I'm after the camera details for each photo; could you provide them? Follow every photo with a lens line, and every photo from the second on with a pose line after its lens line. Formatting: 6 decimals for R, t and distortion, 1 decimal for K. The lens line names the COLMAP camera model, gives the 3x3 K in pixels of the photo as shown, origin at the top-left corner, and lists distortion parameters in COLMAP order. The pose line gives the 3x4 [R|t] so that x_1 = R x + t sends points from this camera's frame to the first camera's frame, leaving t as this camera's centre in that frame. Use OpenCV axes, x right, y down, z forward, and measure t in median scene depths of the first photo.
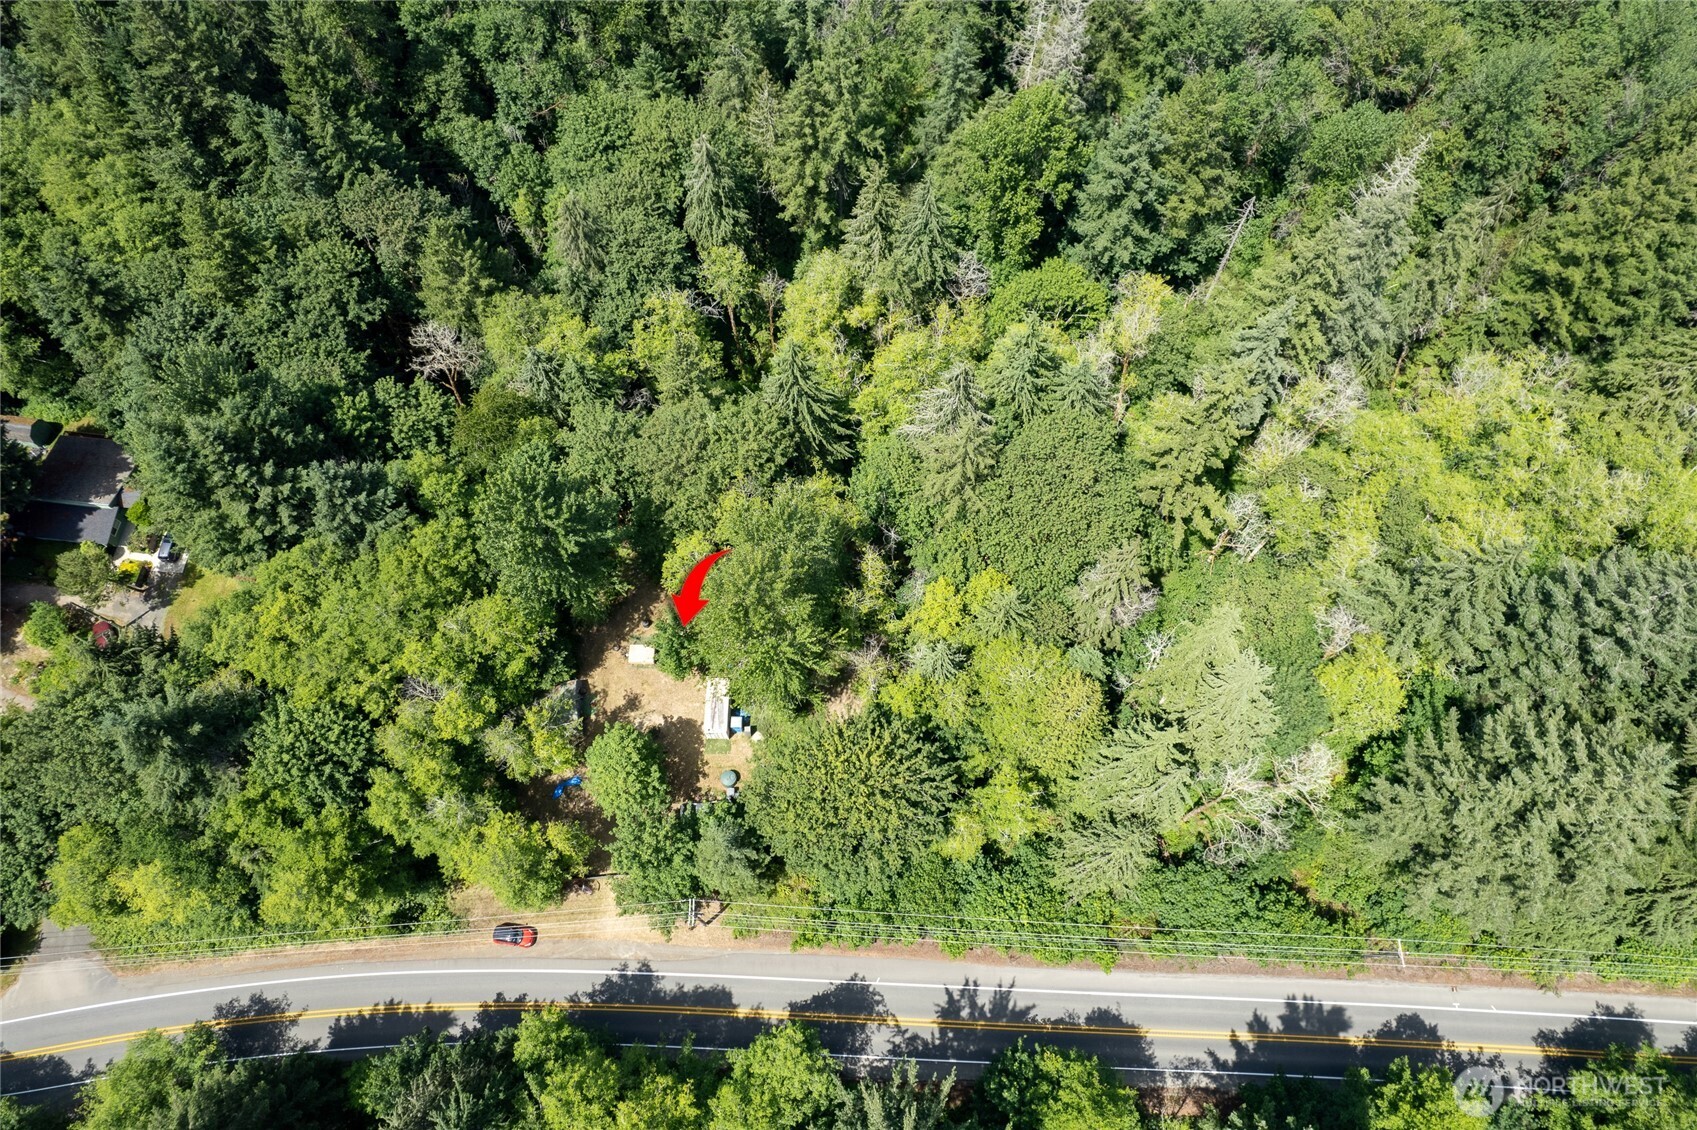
lens RADIAL K [[1083.2, 0, 848.4], [0, 1083.2, 575.7], [0, 0, 1]] dist [-0.076260, 0.059407]
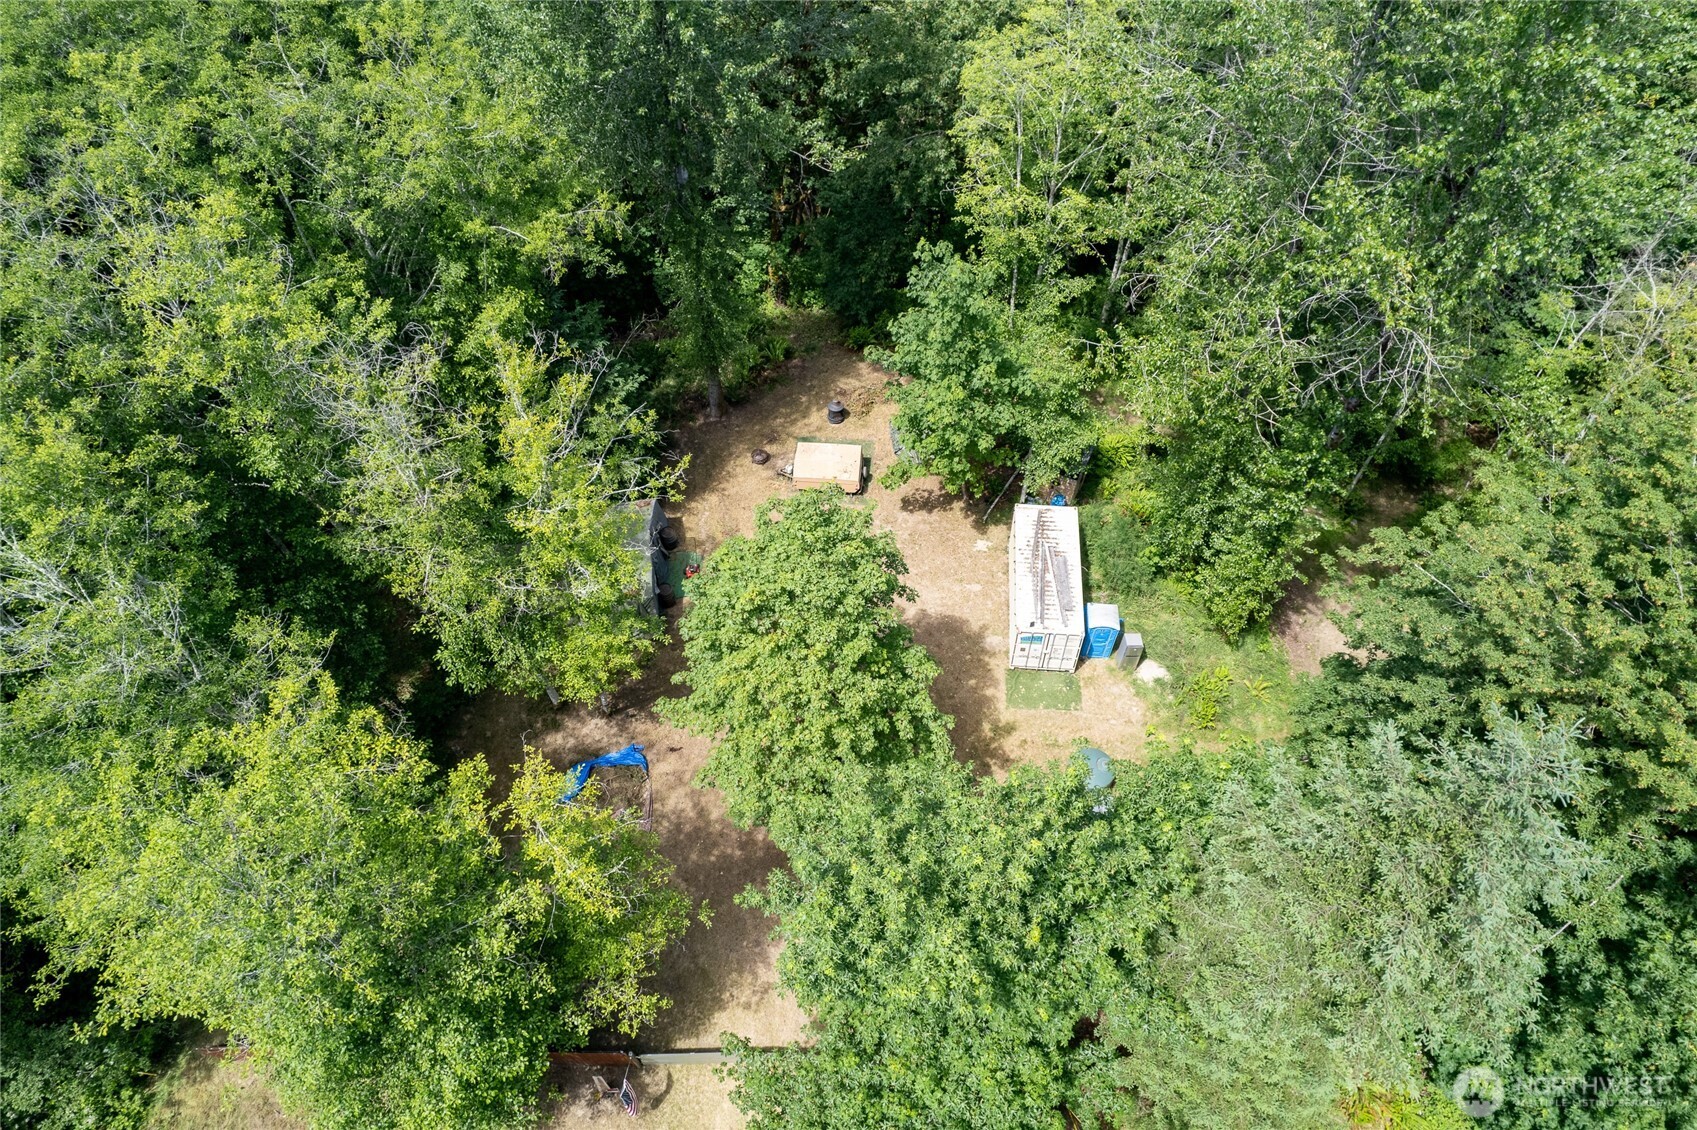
lens RADIAL K [[1083.2, 0, 848.4], [0, 1083.2, 575.7], [0, 0, 1]] dist [-0.076260, 0.059407]
pose [[0.998024, 0.051493, -0.035995, -0.187648], [-0.058447, 0.971126, -0.231295, 0.224688], [0.023045, 0.232942, 0.972218, 0.709709]]
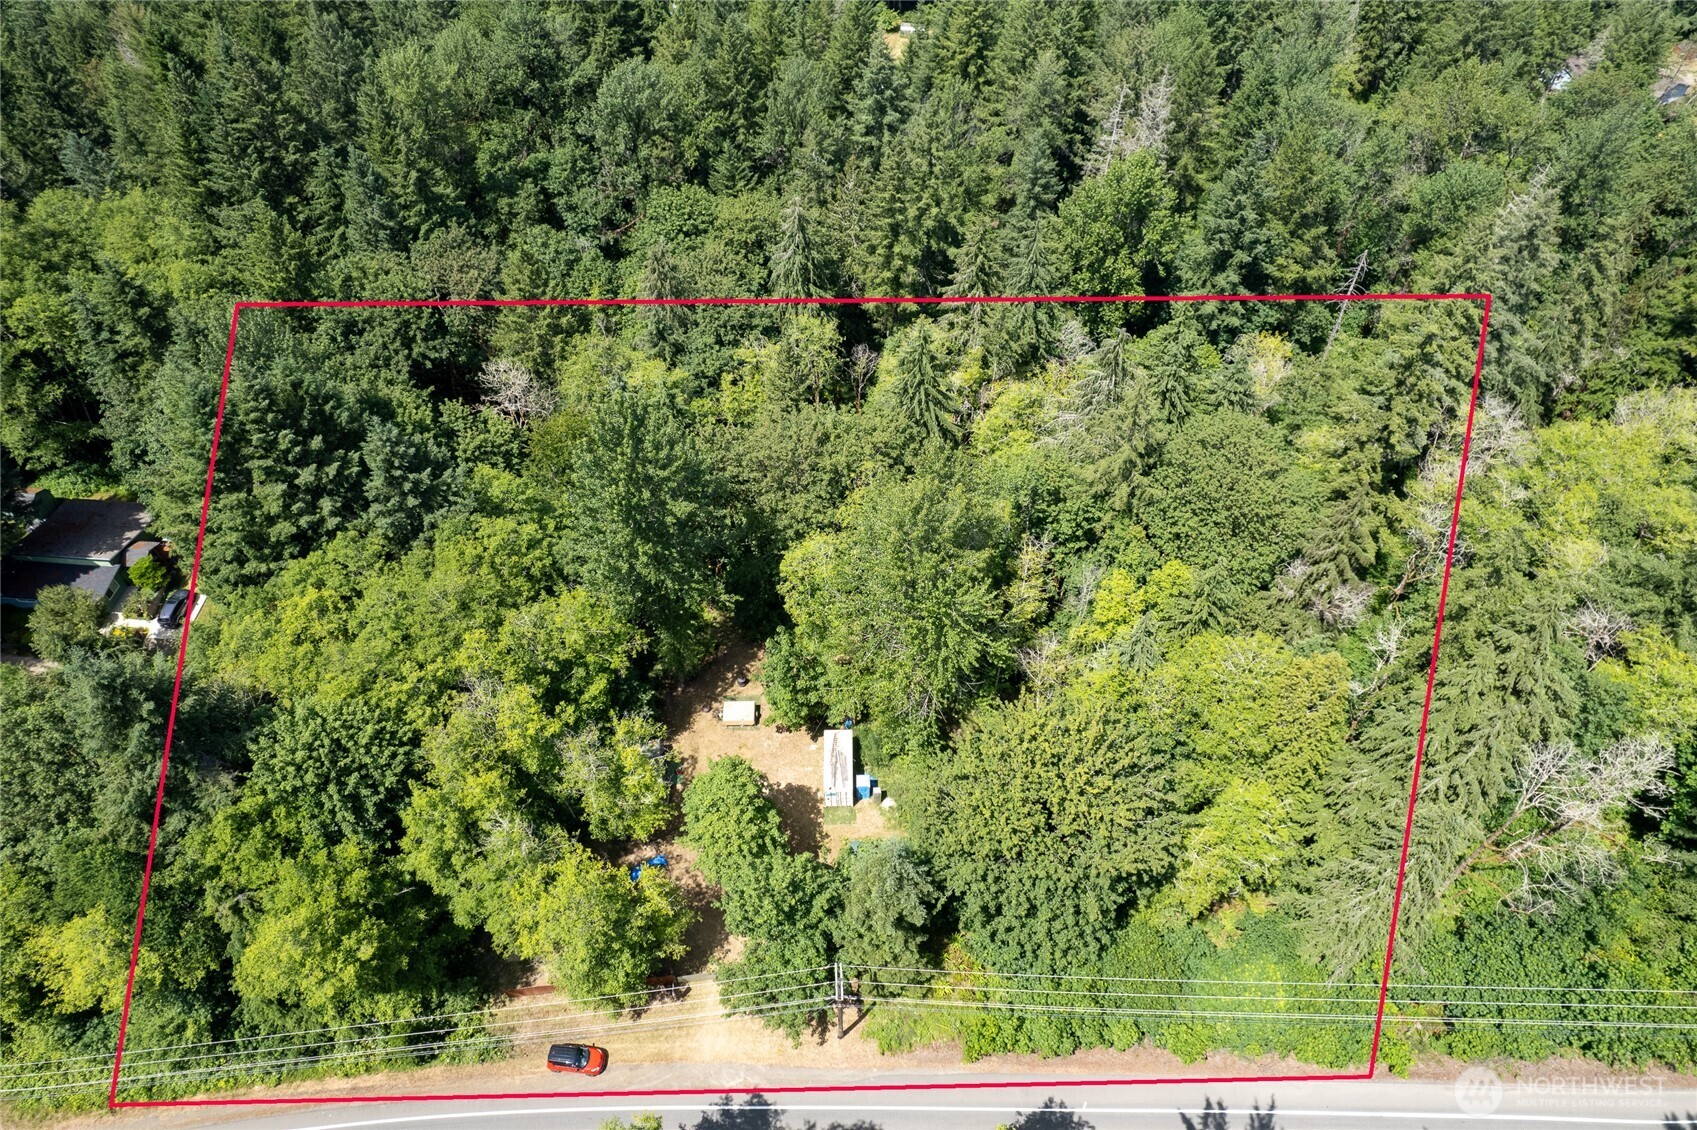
lens RADIAL K [[1083.2, 0, 848.4], [0, 1083.2, 575.7], [0, 0, 1]] dist [-0.076260, 0.059407]
pose [[0.999630, -0.024760, 0.011247, -0.129410], [0.027001, 0.952950, -0.301921, 0.249154], [-0.003243, 0.302113, 0.953267, 0.215116]]
